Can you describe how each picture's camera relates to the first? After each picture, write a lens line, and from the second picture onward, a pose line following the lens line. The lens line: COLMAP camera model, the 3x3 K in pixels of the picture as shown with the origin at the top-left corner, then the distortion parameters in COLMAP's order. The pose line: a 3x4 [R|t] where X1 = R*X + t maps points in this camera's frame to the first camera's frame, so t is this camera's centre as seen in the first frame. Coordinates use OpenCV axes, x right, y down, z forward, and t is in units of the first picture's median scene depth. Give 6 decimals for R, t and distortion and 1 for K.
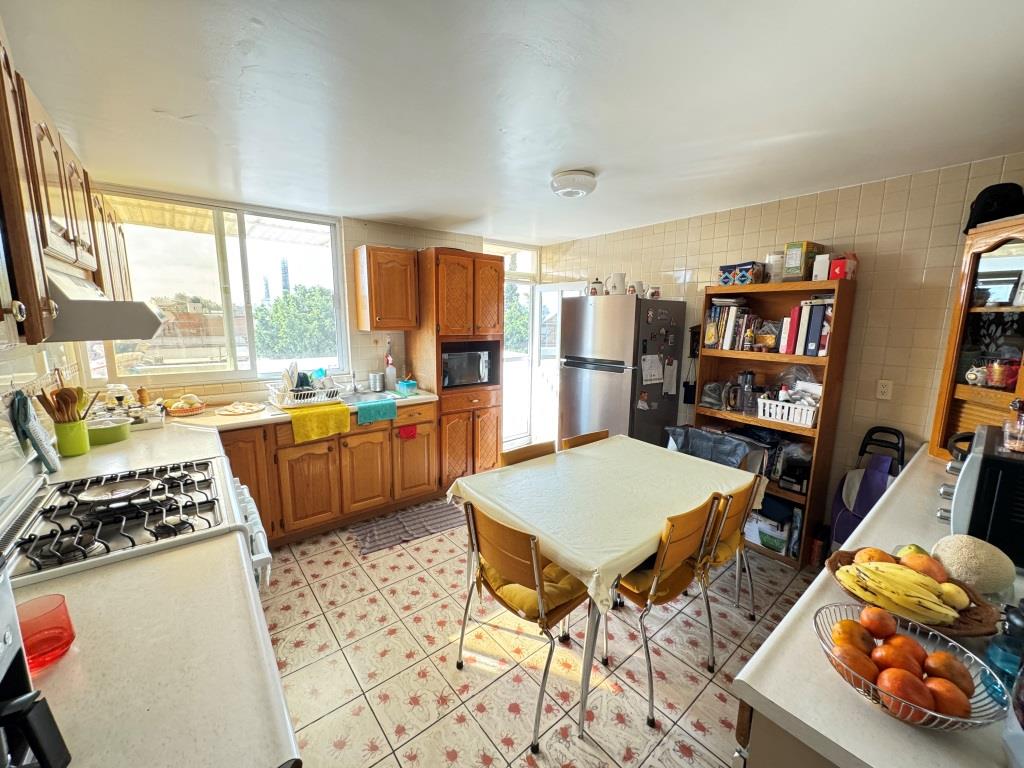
lens RADIAL K [[406.1, 0, 515.5], [0, 406.1, 384.0], [0, 0, 1]] dist [-0.001615, 0.000161]
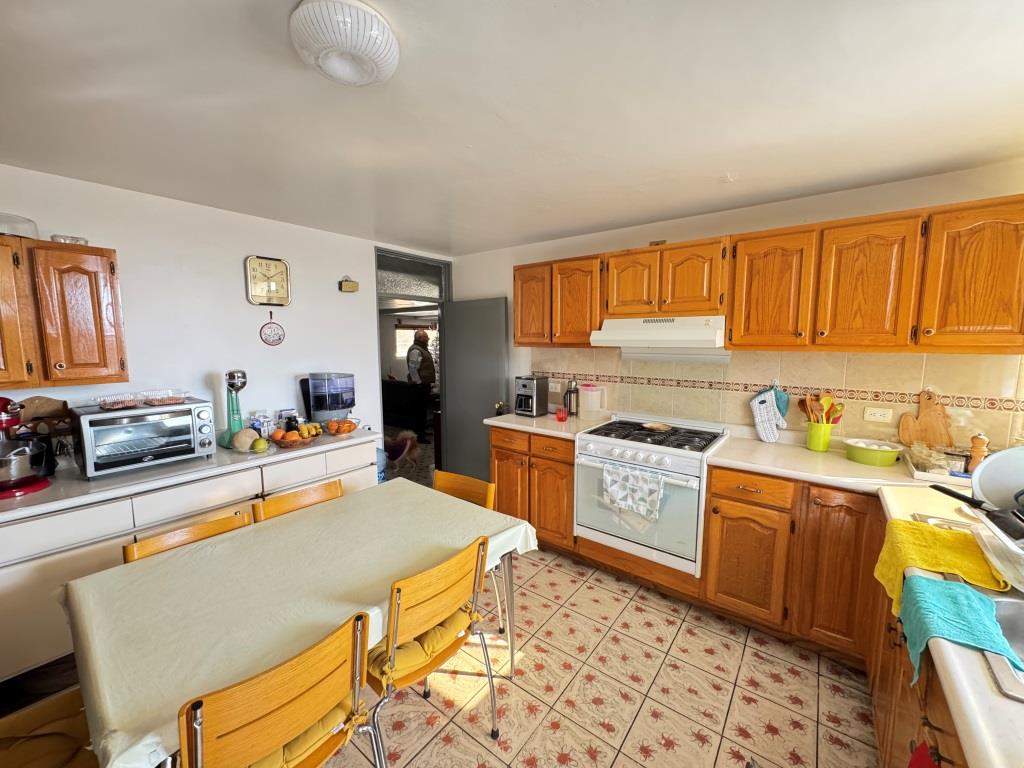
lens RADIAL K [[406.1, 0, 513.7], [0, 406.1, 380.0], [0, 0, 1]] dist [-0.001615, 0.000161]
pose [[-0.975085, 0.012977, -0.221453, 0.059165], [-0.045870, 0.964918, 0.258512, -0.230055], [0.217039, 0.262229, -0.940282, 1.413664]]
